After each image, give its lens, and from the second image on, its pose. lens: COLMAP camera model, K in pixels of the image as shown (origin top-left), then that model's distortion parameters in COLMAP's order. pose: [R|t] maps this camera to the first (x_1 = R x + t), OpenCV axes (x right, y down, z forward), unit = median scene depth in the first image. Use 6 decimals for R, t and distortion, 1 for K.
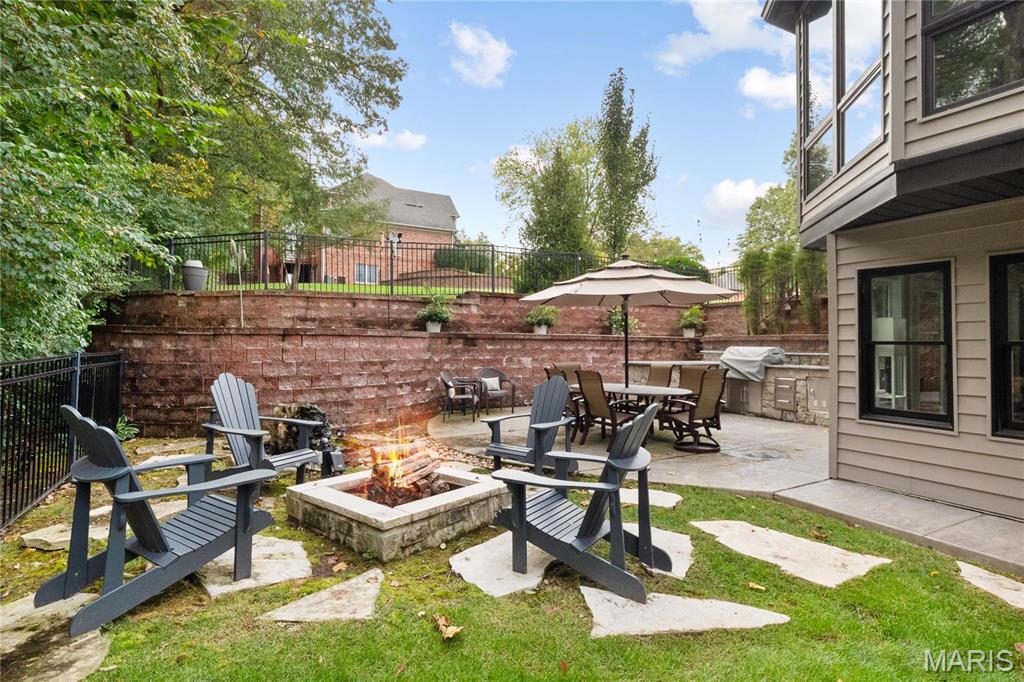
lens RADIAL K [[536.5, 0, 513.9], [0, 536.5, 338.0], [0, 0, 1]] dist [0.000600, -0.000391]
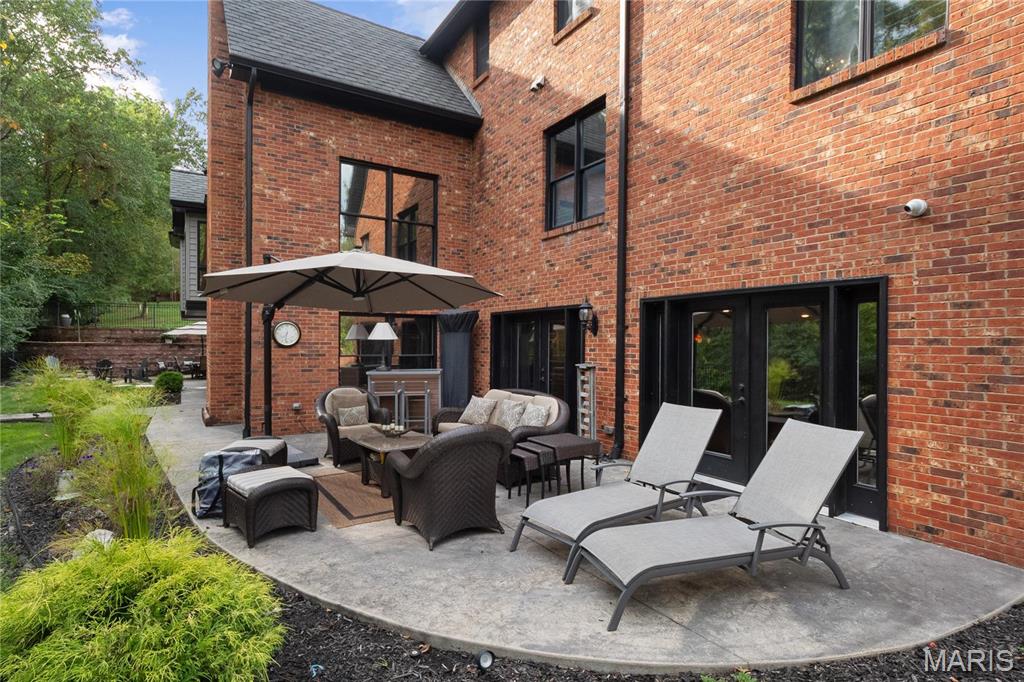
lens RADIAL K [[527.2, 0, 503.7], [0, 527.2, 344.5], [0, 0, 1]] dist [0.013913, 0.000106]
pose [[0.999288, 0.004760, 0.037426, 1.422442], [-0.005196, 0.999920, 0.011570, -0.044700], [-0.037368, -0.011756, 0.999232, -1.639908]]
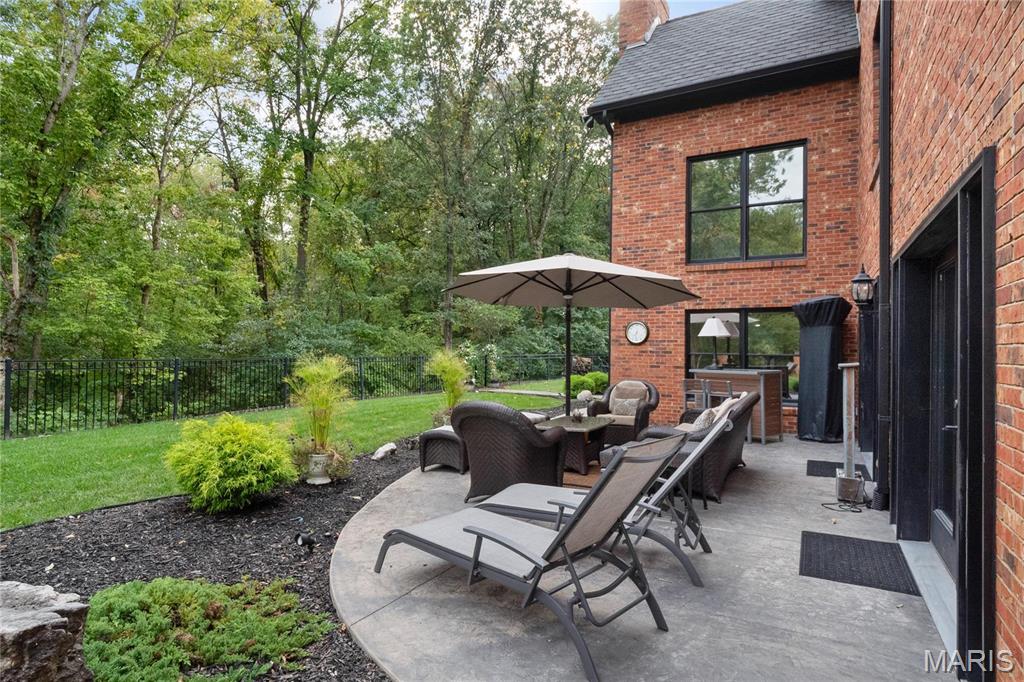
lens RADIAL K [[536.5, 0, 513.9], [0, 536.5, 338.0], [0, 0, 1]] dist [0.000600, -0.000391]
pose [[0.528723, -0.011167, -0.848721, 1.831709], [-0.001279, 0.999902, -0.013953, -0.025572], [0.848793, 0.008463, 0.528657, -1.455444]]
